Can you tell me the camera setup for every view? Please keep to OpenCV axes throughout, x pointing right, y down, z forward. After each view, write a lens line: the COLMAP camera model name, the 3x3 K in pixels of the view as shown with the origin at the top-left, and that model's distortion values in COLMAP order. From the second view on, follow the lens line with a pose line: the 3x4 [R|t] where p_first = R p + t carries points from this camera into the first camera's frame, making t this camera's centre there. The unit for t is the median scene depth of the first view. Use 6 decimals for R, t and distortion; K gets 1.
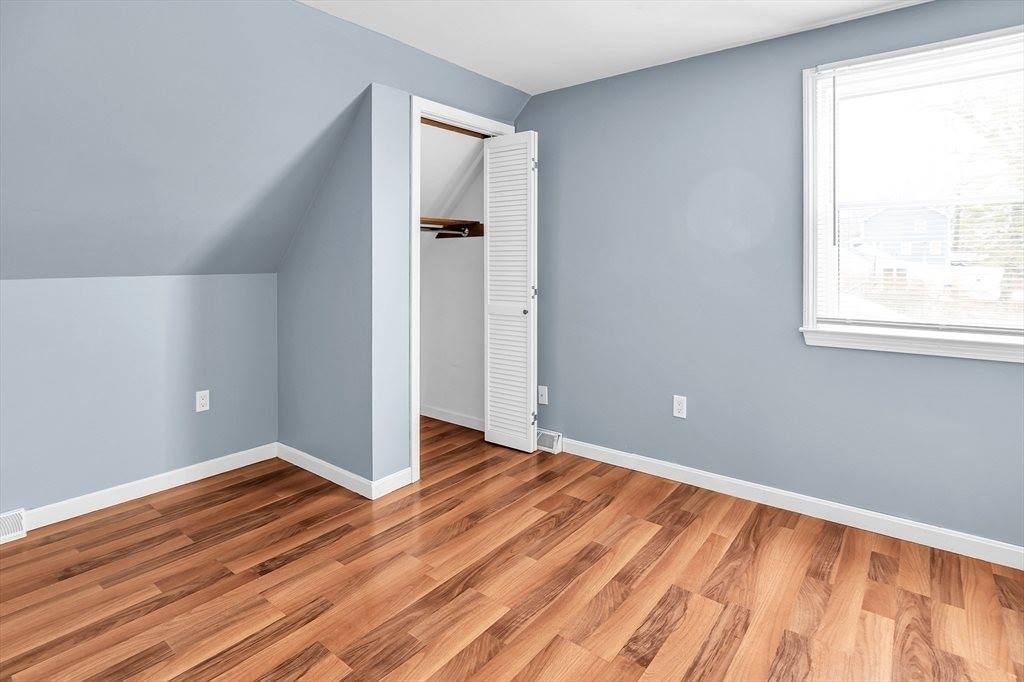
lens RADIAL K [[524.2, 0, 511.5], [0, 524.2, 272.7], [0, 0, 1]] dist [0.000357, 0.000593]
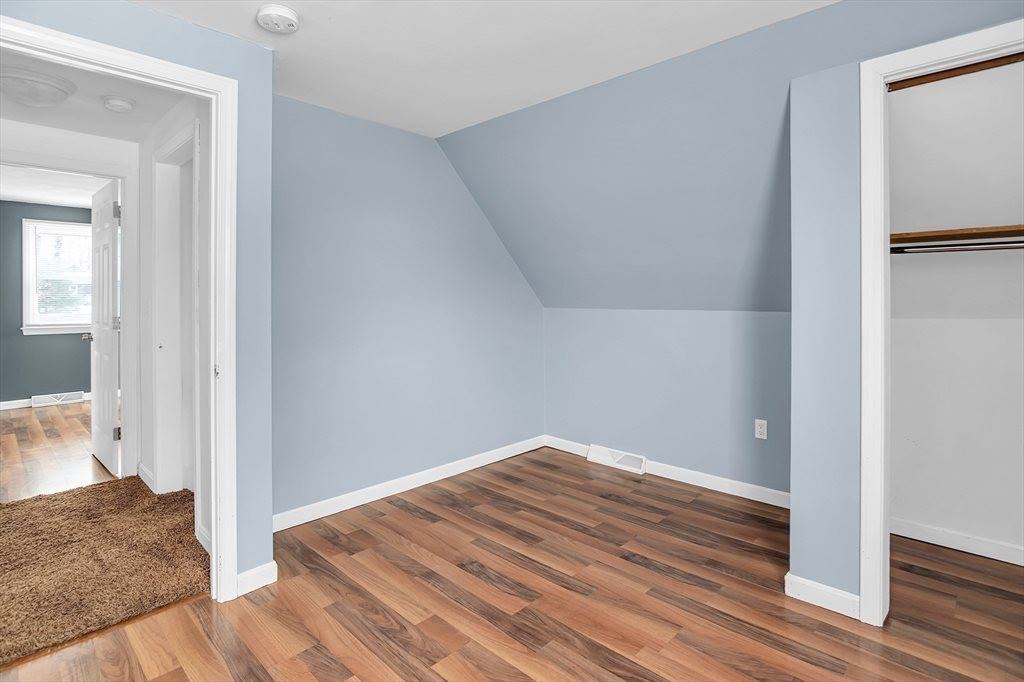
lens RADIAL K [[516.2, 0, 508.4], [0, 516.2, 299.9], [0, 0, 1]] dist [-0.028578, 0.009413]
pose [[-0.090936, 0.001664, -0.995855, 0.638966], [-0.017131, 0.999848, 0.003235, -0.019779], [0.995709, 0.017354, -0.090893, 0.726405]]
